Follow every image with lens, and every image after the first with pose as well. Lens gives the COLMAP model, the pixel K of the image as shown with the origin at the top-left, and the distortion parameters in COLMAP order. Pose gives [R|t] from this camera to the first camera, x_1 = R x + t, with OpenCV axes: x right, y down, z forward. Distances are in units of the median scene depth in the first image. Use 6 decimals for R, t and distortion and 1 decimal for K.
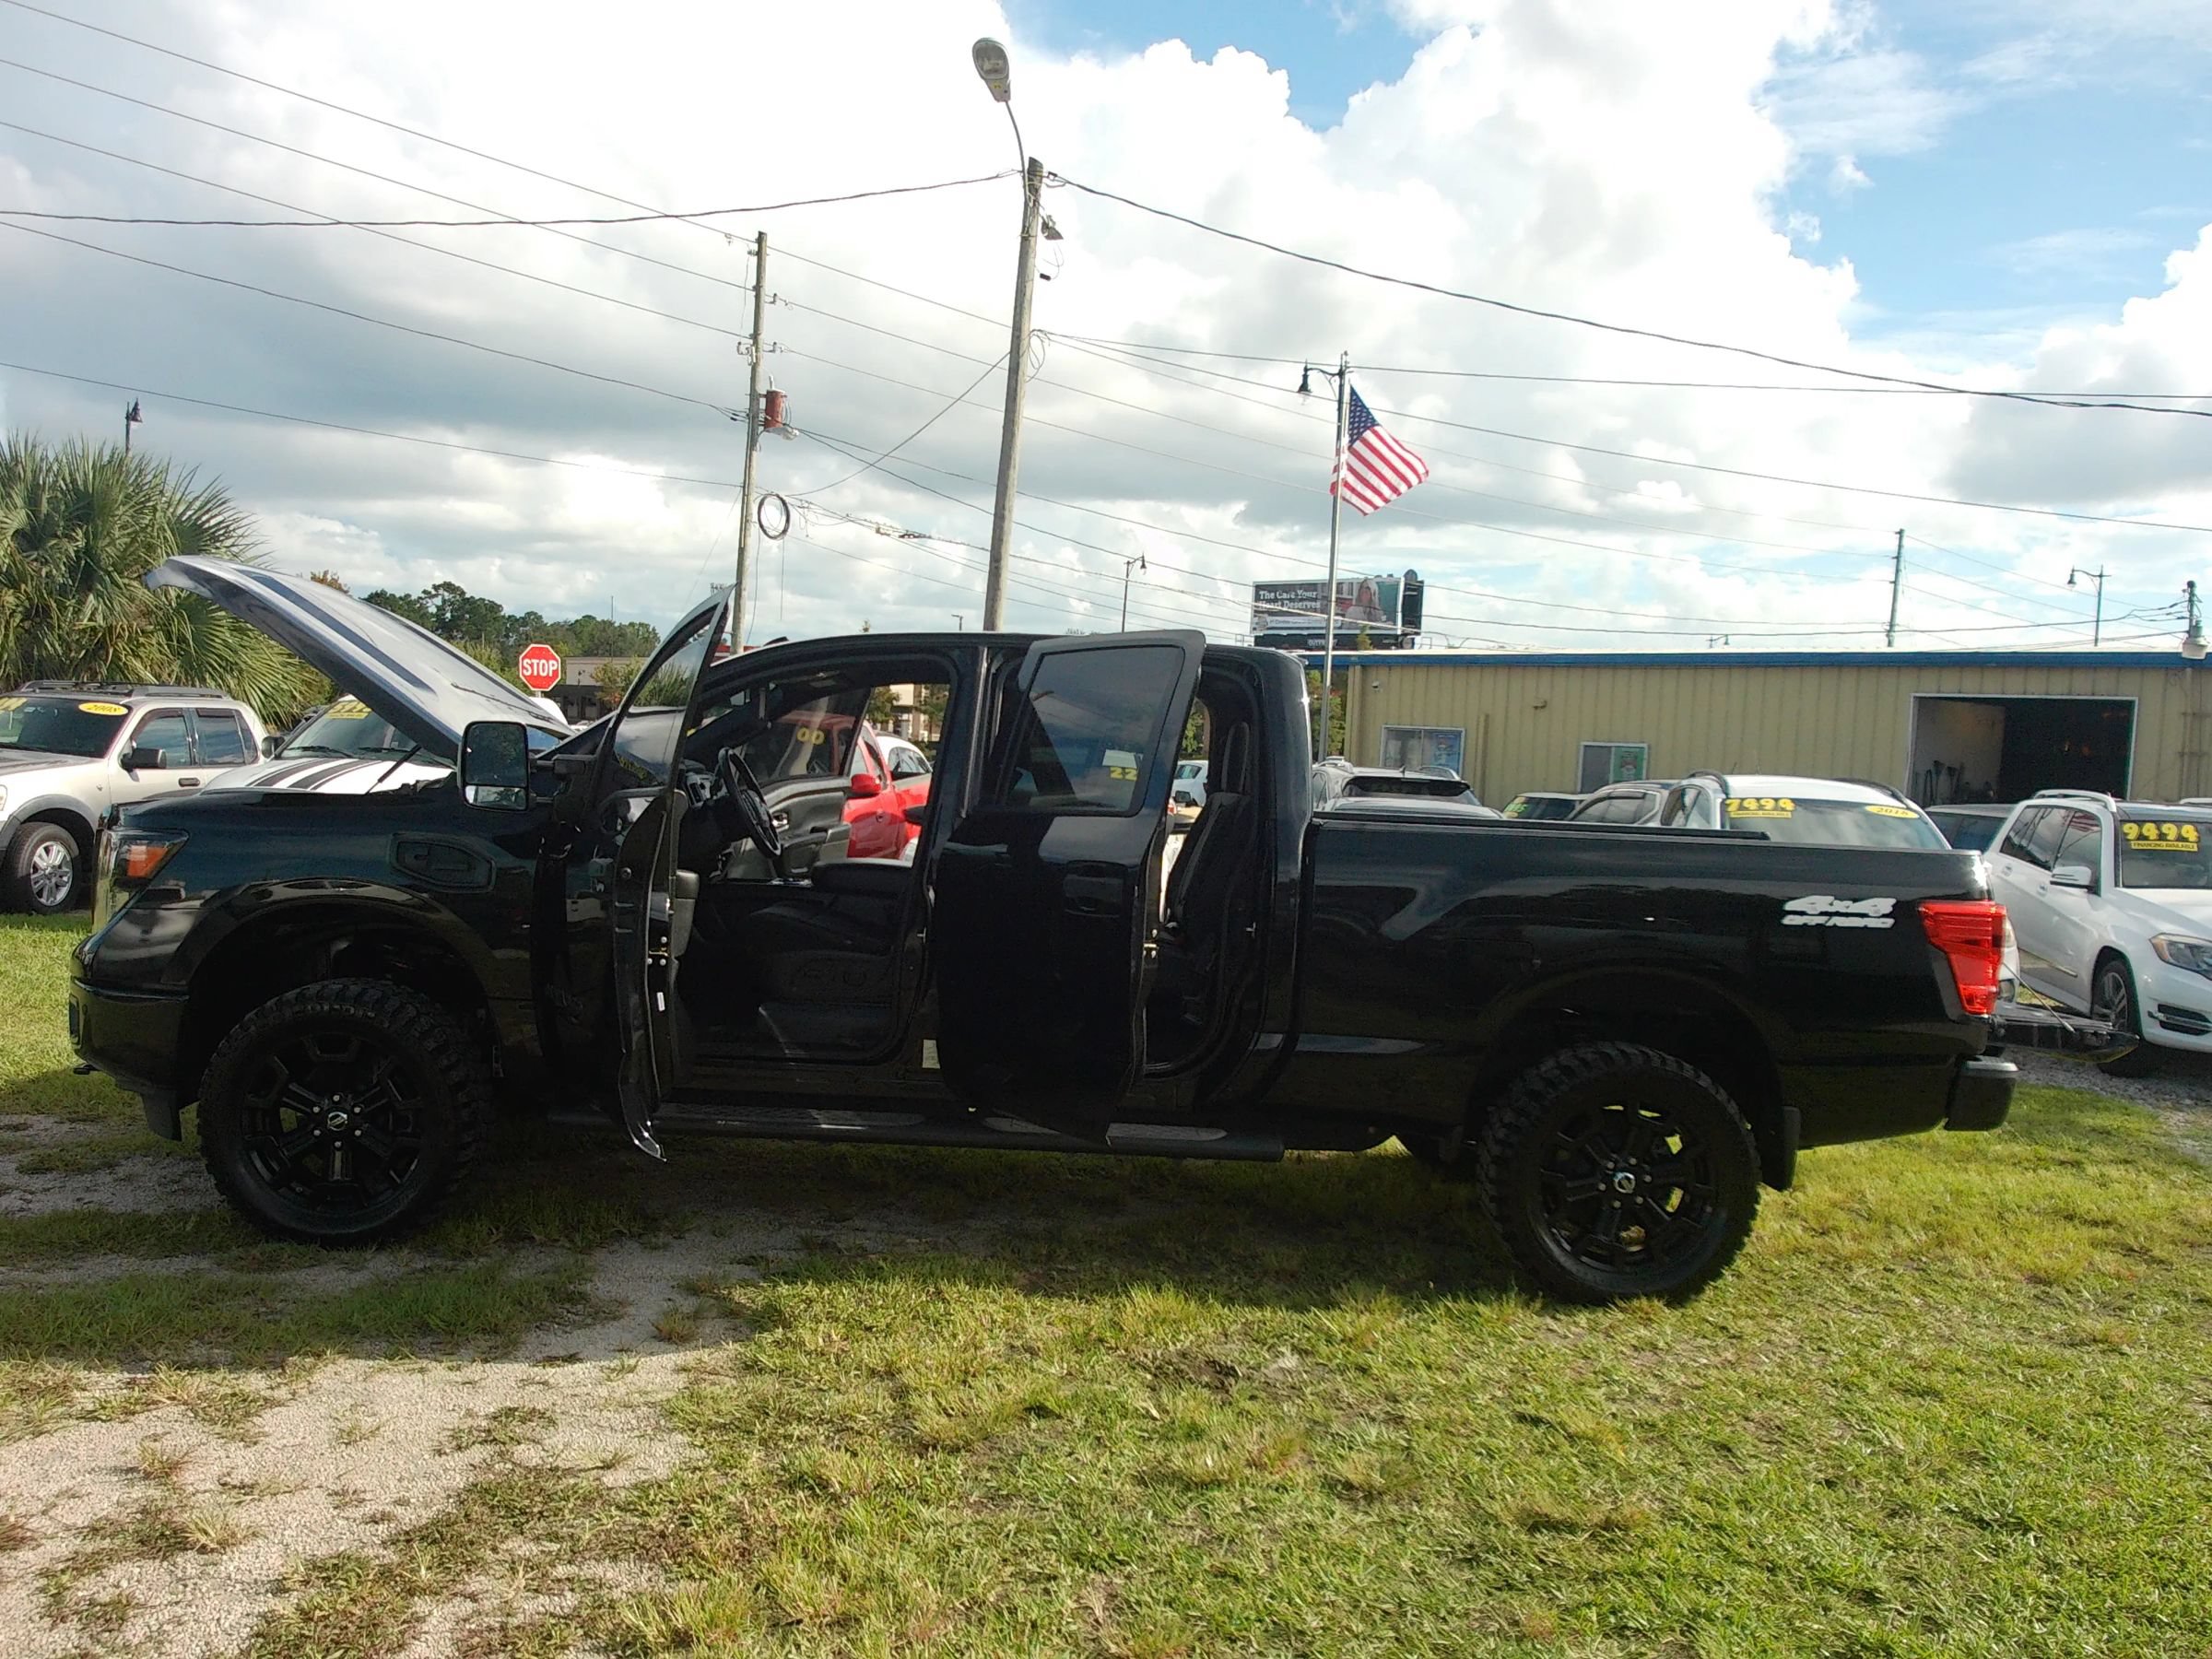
lens RADIAL K [[1792.6, 0, 1066.0], [0, 1792.6, 916.2], [0, 0, 1]] dist [0.035874, -0.084914]
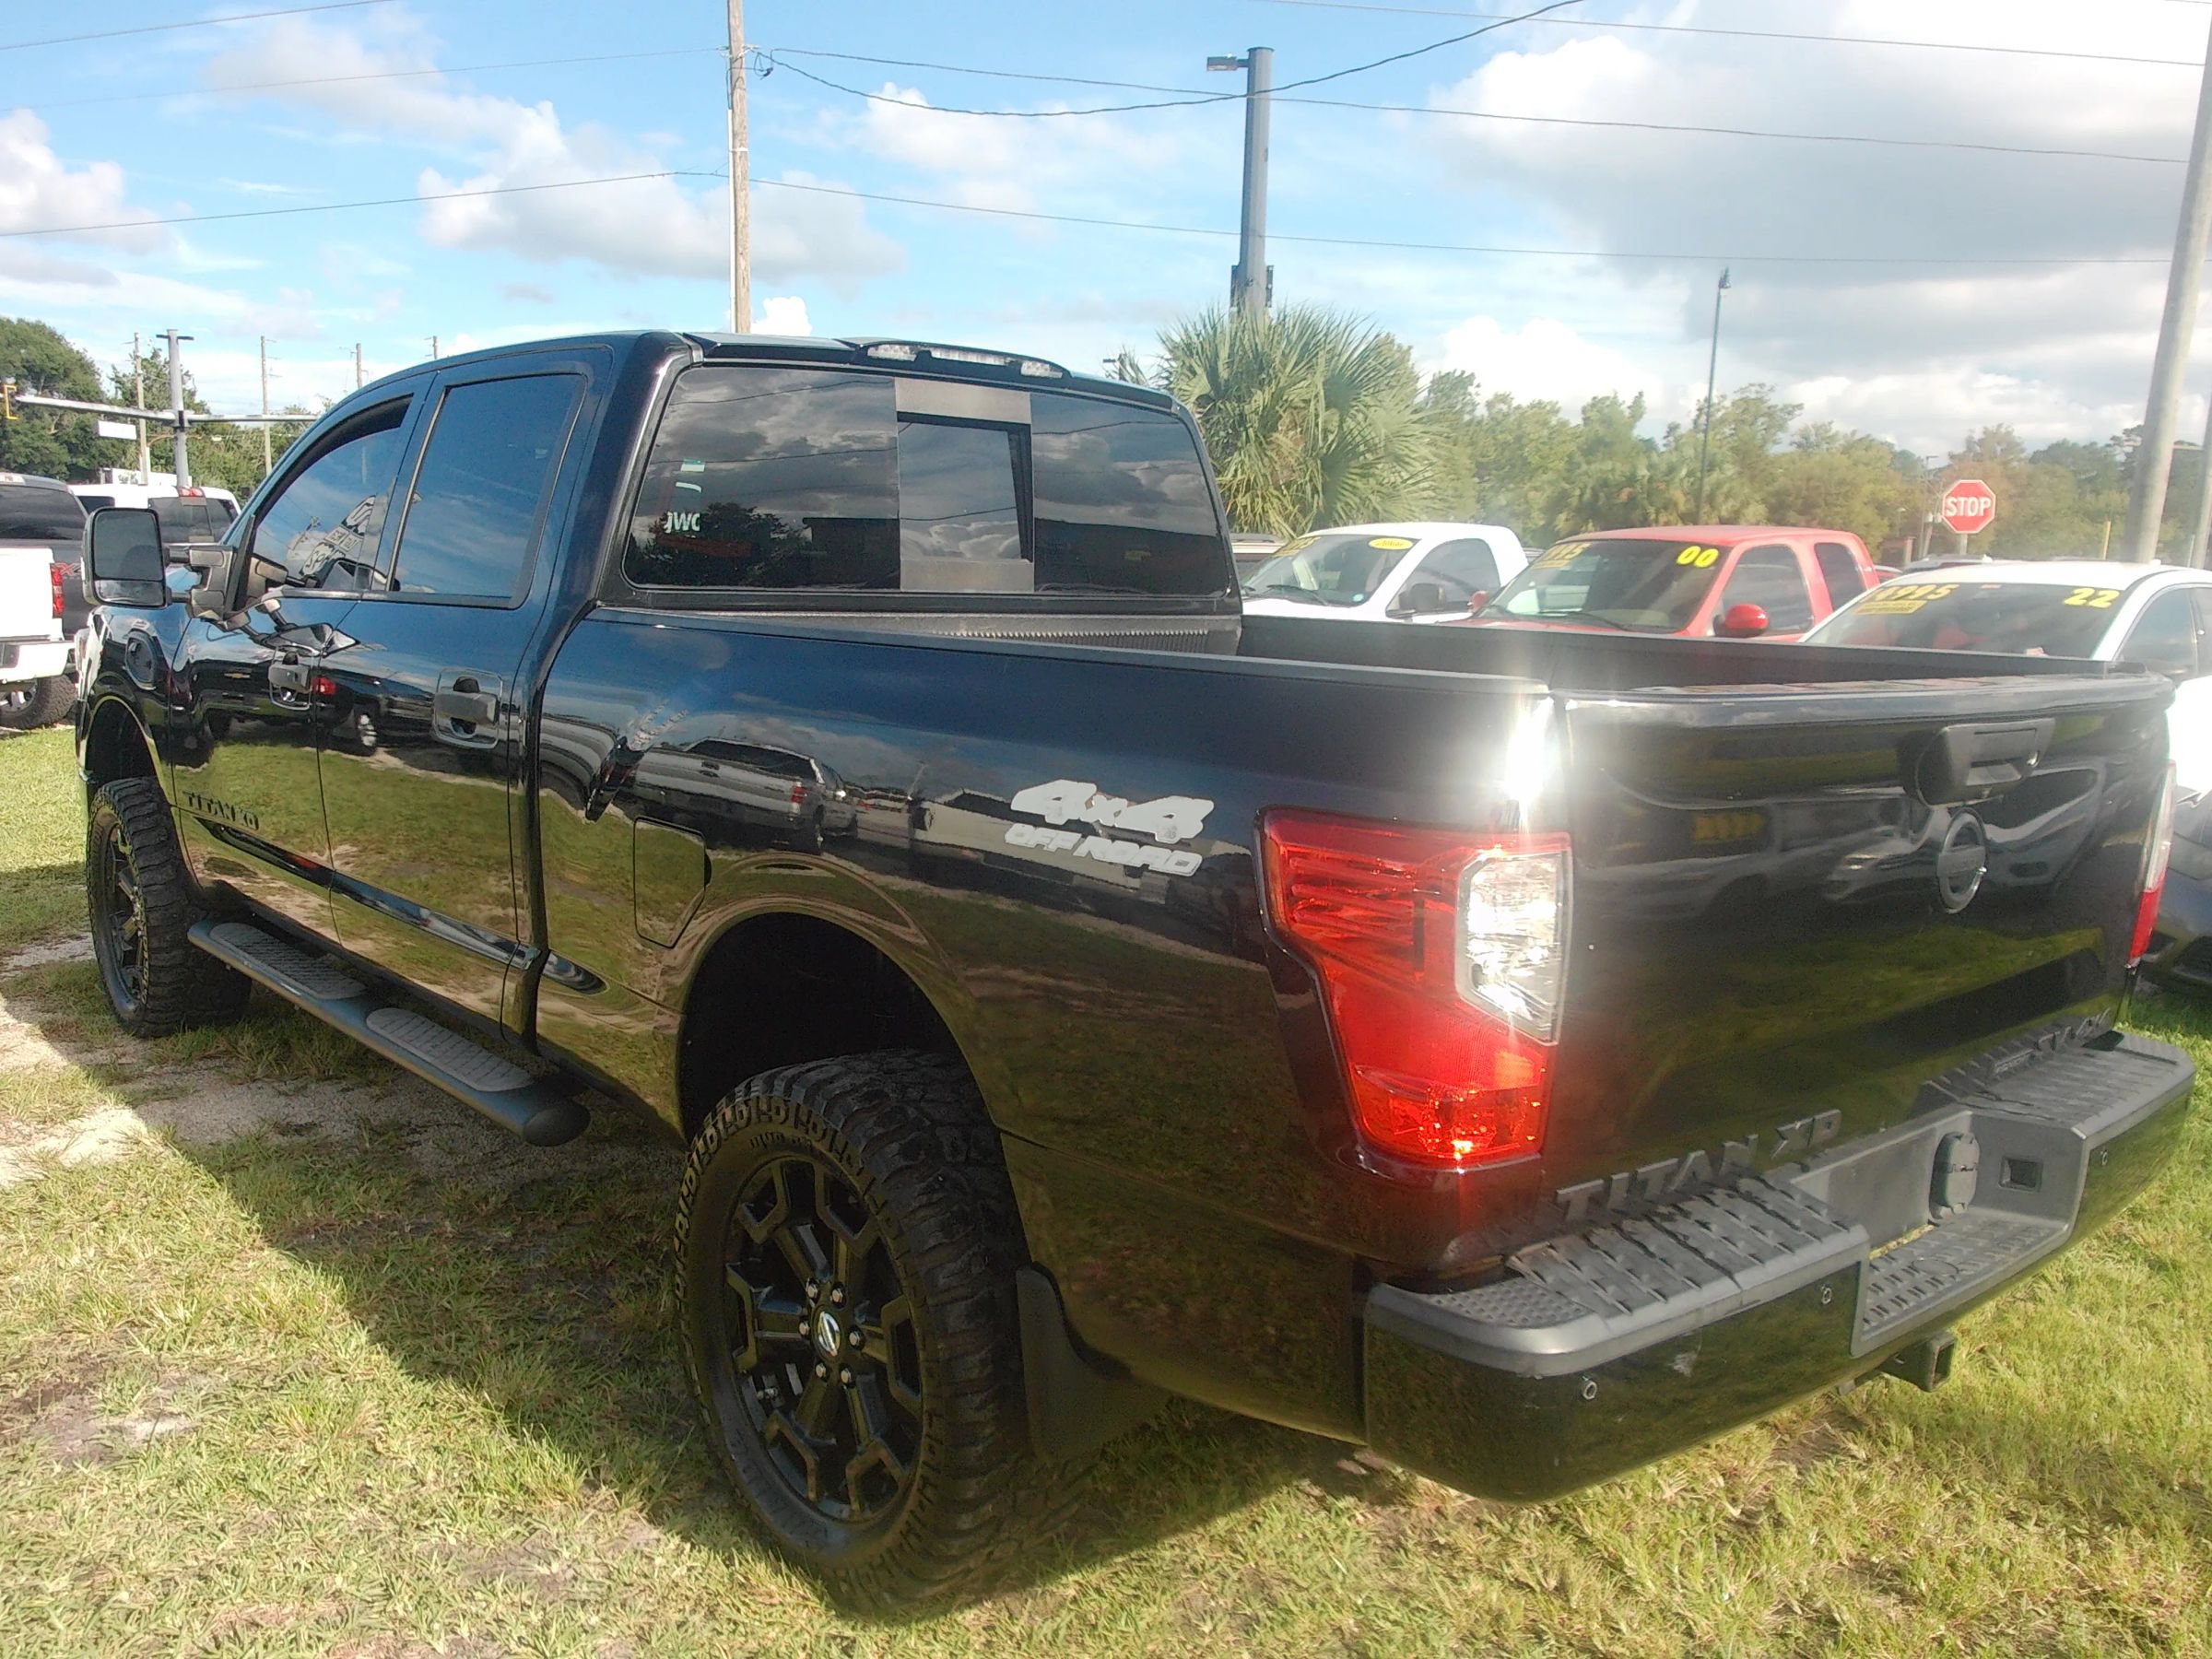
lens RADIAL K [[1792.6, 0, 1066.0], [0, 1792.6, 916.2], [0, 0, 1]] dist [0.035874, -0.084914]
pose [[0.657790, 0.113232, -0.744641, 0.863054], [-0.058022, 0.993315, 0.099792, -0.025505], [0.750963, -0.022436, 0.659963, 0.873012]]
